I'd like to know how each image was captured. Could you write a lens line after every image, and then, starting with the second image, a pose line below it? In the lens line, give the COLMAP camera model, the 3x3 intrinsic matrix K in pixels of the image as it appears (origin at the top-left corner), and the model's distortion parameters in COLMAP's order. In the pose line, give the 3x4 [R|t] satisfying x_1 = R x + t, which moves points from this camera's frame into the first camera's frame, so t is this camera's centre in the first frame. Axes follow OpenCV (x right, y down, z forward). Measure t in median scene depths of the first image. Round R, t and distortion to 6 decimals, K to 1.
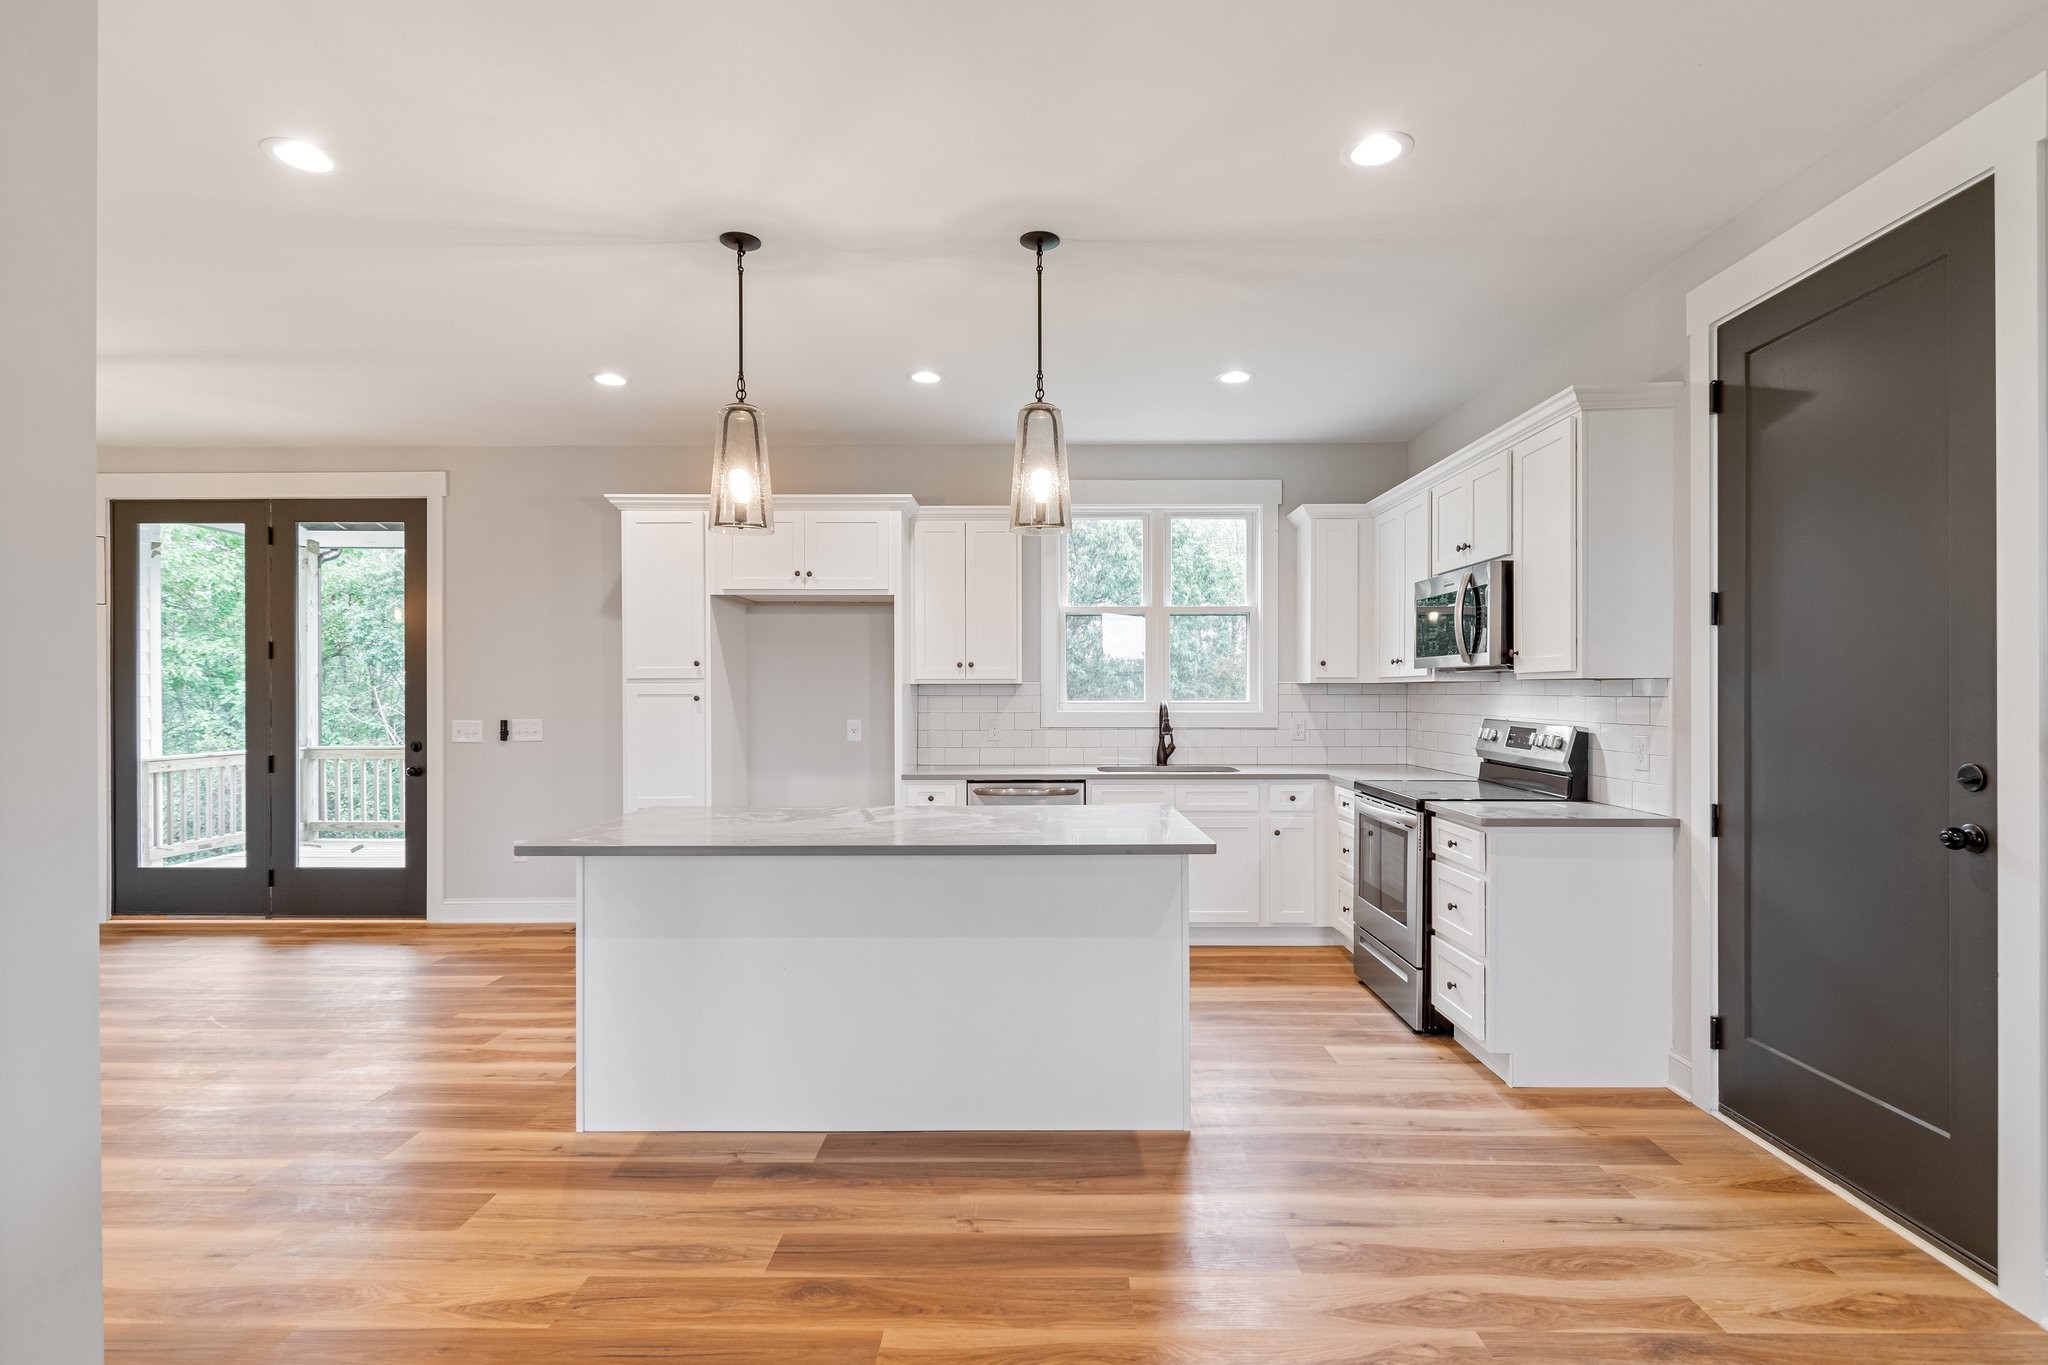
lens RADIAL K [[920.3, 0, 1012.8], [0, 920.3, 695.0], [0, 0, 1]] dist [-0.000316, -0.000021]
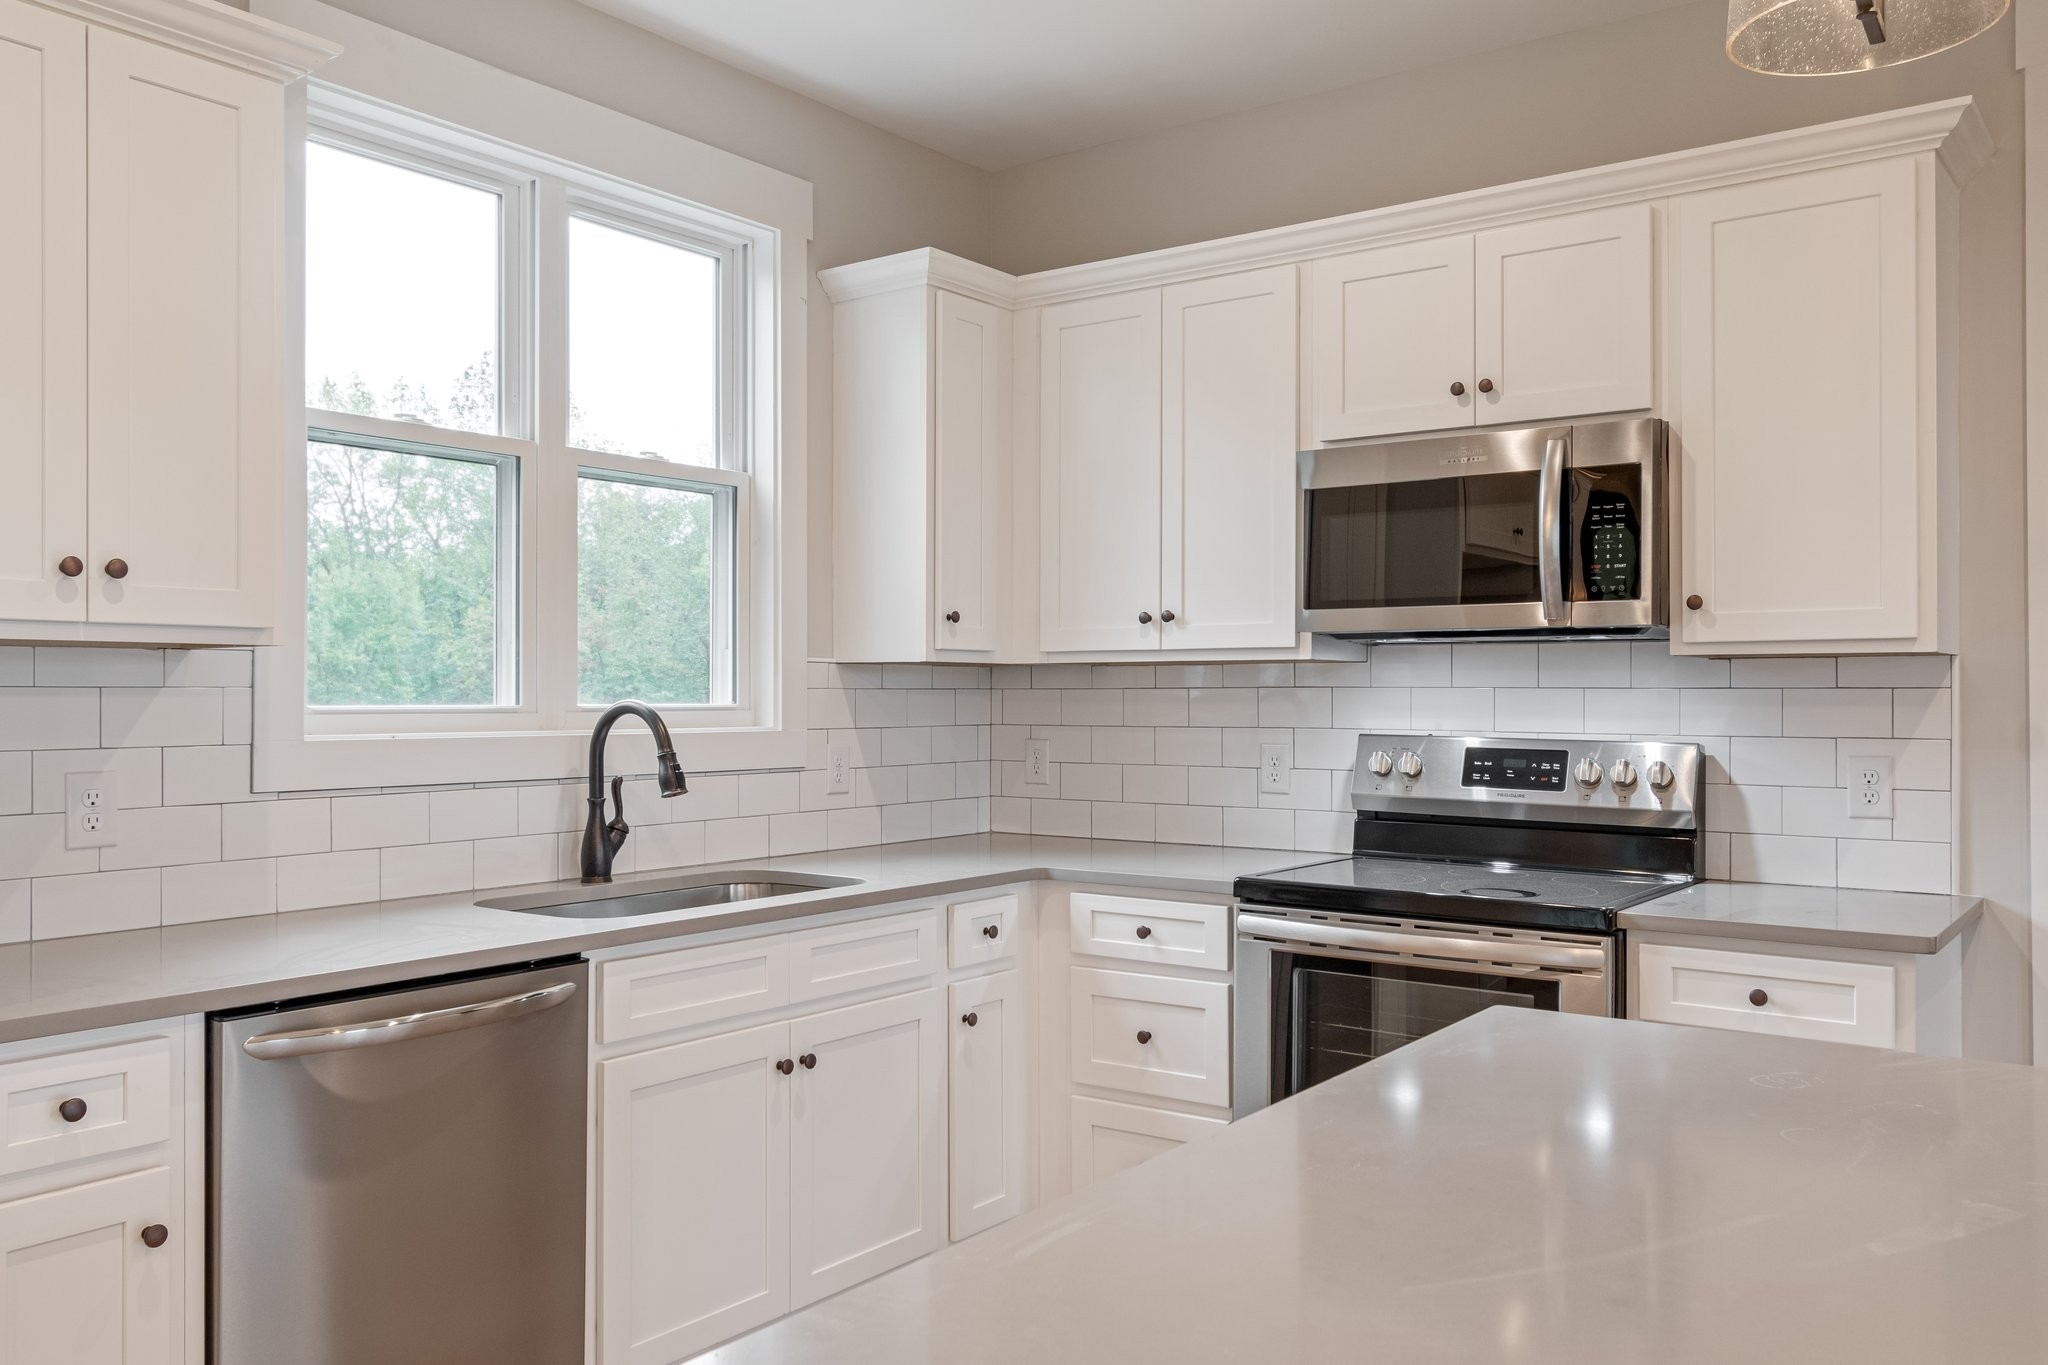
lens RADIAL K [[1583.0, 0, 1029.4], [0, 1583.0, 684.1], [0, 0, 1]] dist [0.002071, 0.002410]
pose [[0.594865, 0.006211, 0.803801, -0.265305], [0.001013, 0.999964, -0.008477, 0.004504], [-0.803825, 0.005856, 0.594838, 0.541529]]
